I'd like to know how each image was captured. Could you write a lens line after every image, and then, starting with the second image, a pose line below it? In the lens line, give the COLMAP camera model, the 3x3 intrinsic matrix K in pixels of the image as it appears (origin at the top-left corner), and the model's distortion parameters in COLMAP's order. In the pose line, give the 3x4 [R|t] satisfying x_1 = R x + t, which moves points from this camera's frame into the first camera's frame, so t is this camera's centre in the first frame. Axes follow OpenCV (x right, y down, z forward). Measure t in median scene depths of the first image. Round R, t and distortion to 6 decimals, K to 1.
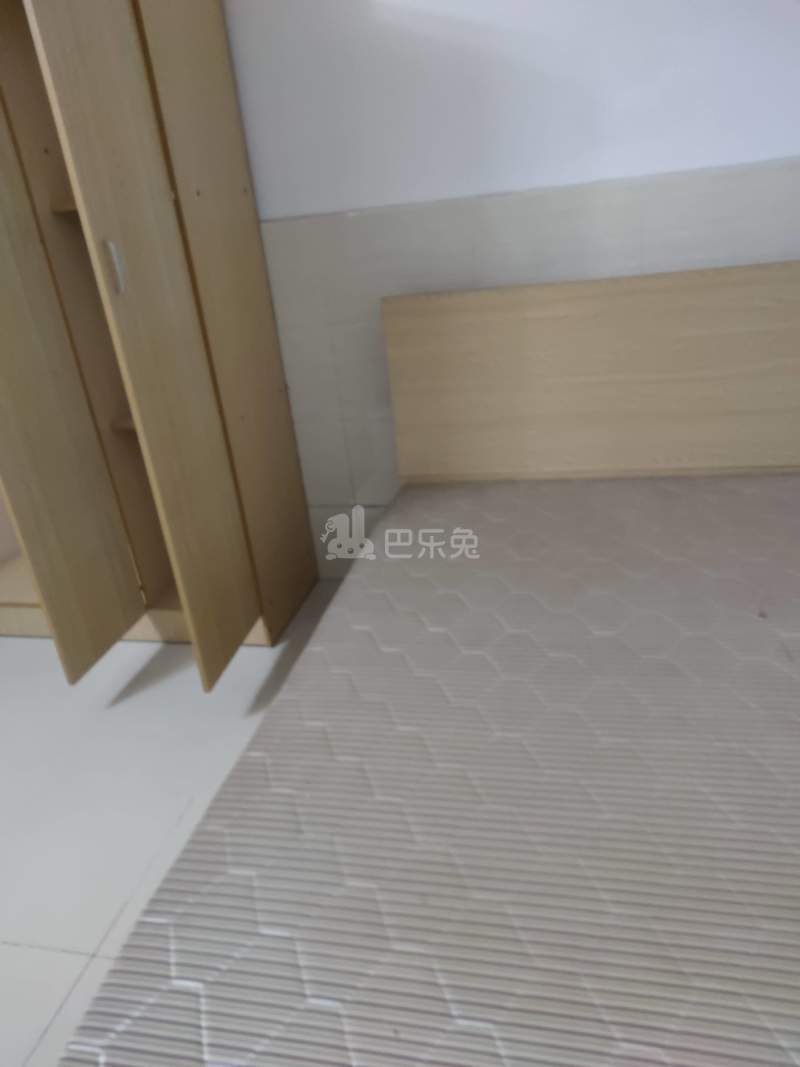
lens RADIAL K [[744.9, 0, 400.0], [0, 744.9, 533.5], [0, 0, 1]] dist [-0.004815, -0.001281]
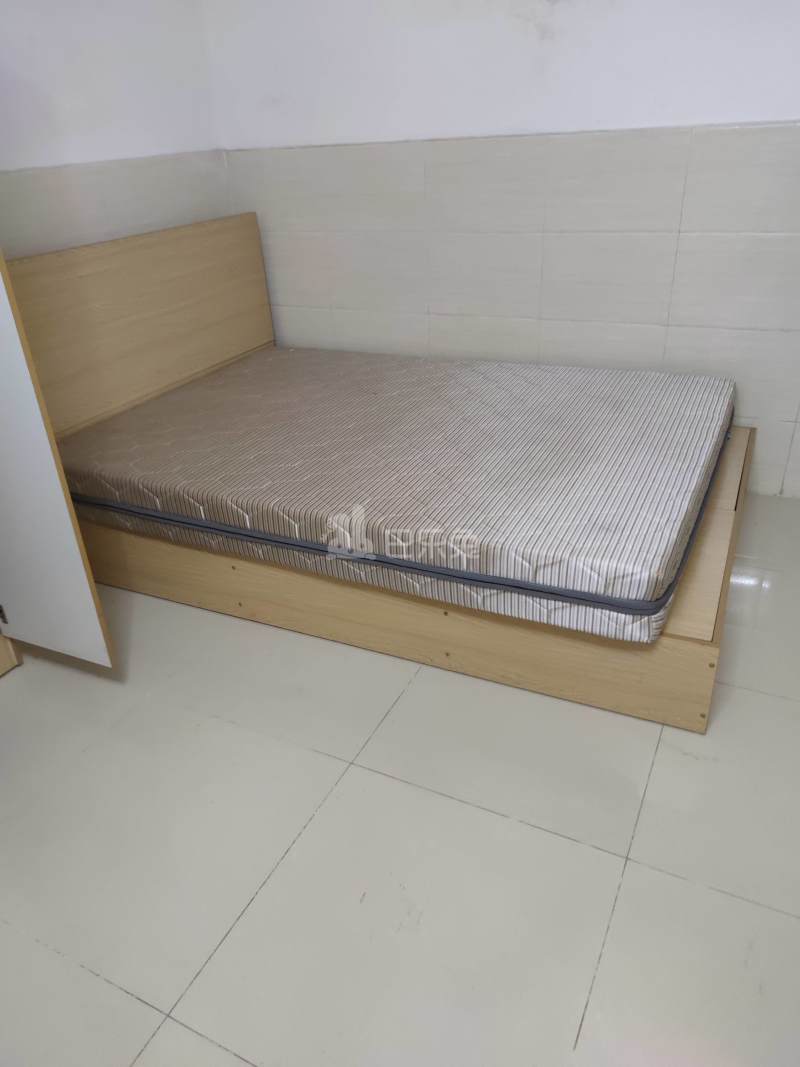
lens RADIAL K [[744.9, 0, 400.0], [0, 744.9, 533.5], [0, 0, 1]] dist [-0.004815, -0.001281]
pose [[0.245512, -0.379884, 0.891859, -0.893783], [0.408540, 0.874871, 0.260185, -0.032599], [-0.879101, 0.300482, 0.369989, 0.242014]]
